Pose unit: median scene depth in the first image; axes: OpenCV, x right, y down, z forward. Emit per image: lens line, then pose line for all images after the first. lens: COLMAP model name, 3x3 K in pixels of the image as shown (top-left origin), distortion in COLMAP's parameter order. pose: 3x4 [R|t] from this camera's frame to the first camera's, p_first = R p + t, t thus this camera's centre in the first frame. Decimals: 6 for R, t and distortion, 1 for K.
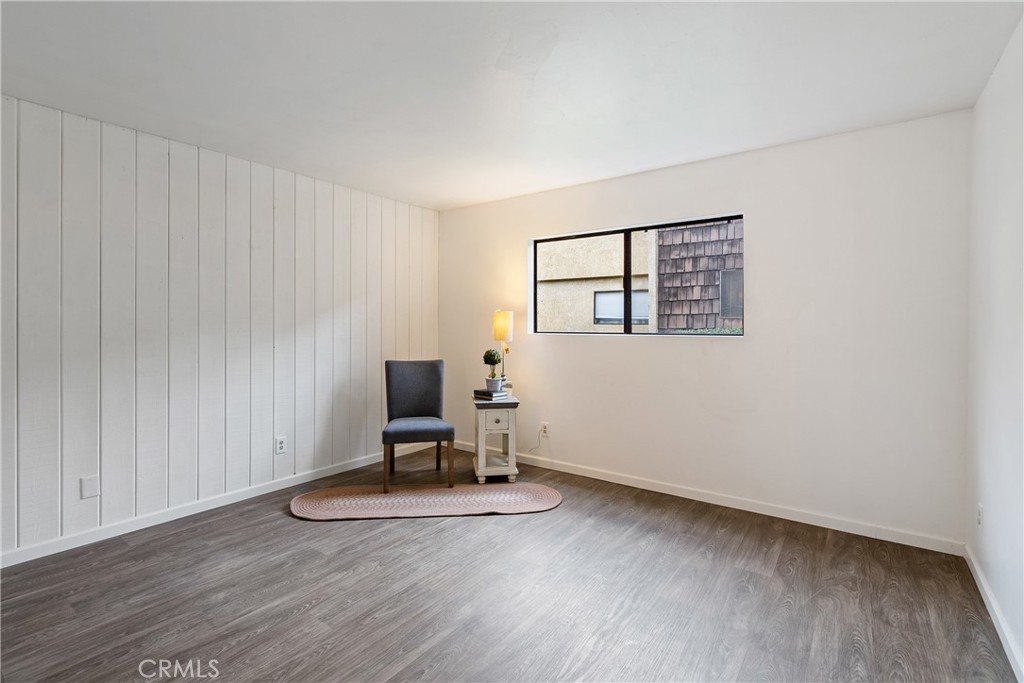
lens RADIAL K [[471.4, 0, 508.8], [0, 471.4, 328.6], [0, 0, 1]] dist [-0.000999, 0.000592]
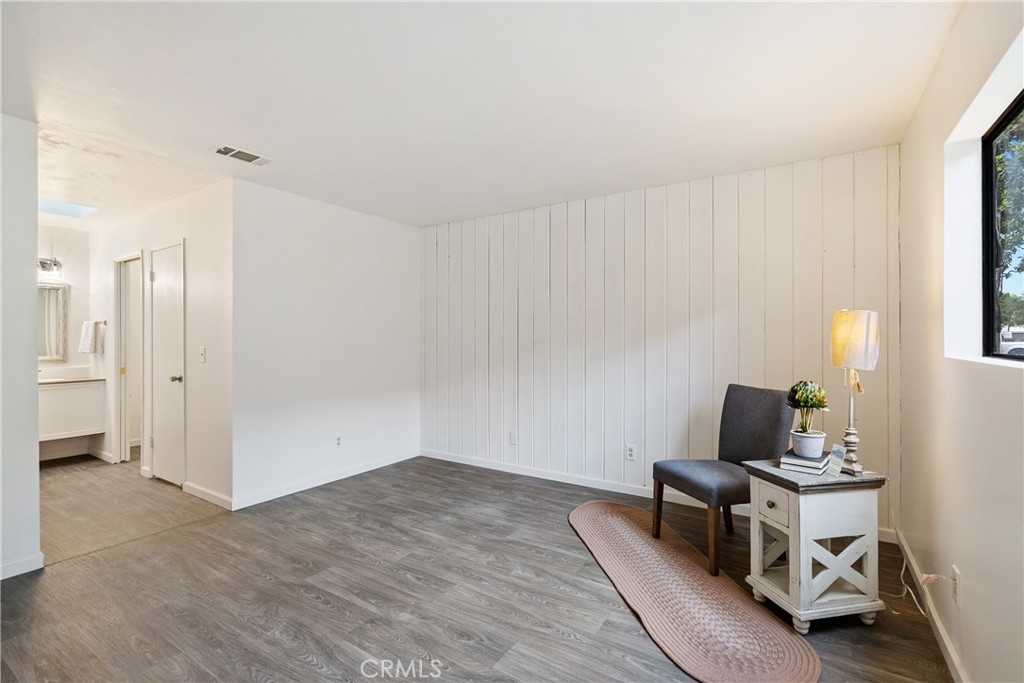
lens RADIAL K [[464.9, 0, 511.5], [0, 464.9, 333.4], [0, 0, 1]] dist [-0.000228, 0.000511]
pose [[0.063199, -0.012301, -0.997925, 0.725236], [-0.004399, 0.999911, -0.012605, -0.005413], [0.997991, 0.005187, 0.063139, 0.899239]]
